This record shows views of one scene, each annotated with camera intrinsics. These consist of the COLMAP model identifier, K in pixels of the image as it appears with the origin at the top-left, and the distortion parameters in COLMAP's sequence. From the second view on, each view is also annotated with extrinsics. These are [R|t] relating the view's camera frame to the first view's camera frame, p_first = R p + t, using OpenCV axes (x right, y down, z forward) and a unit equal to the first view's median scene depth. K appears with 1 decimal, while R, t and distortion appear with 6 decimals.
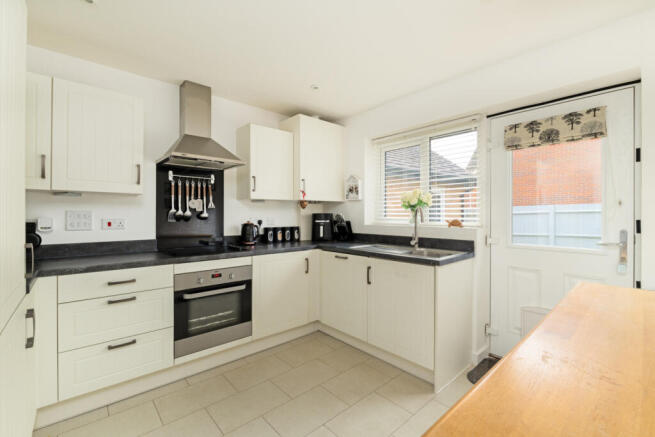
lens RADIAL K [[281.9, 0, 315.3], [0, 281.9, 216.6], [0, 0, 1]] dist [-0.002478, -0.000433]
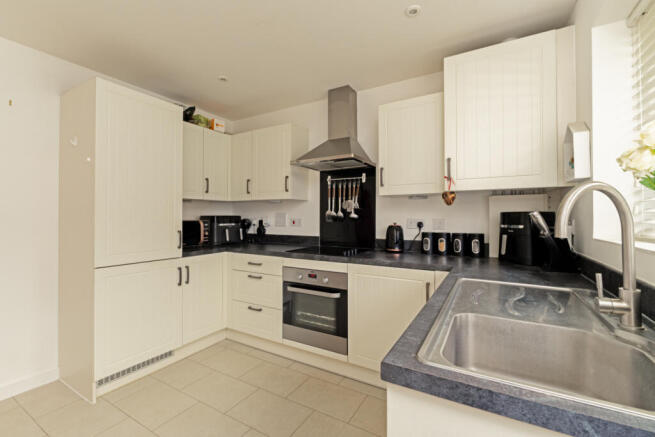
lens RADIAL K [[281.9, 0, 325.3], [0, 281.9, 214.6], [0, 0, 1]] dist [-0.002478, -0.000433]
pose [[0.337644, -0.002877, -0.941269, 0.540023], [-0.002647, 0.999988, -0.004006, -0.004675], [0.941270, 0.003844, 0.337633, 0.620081]]
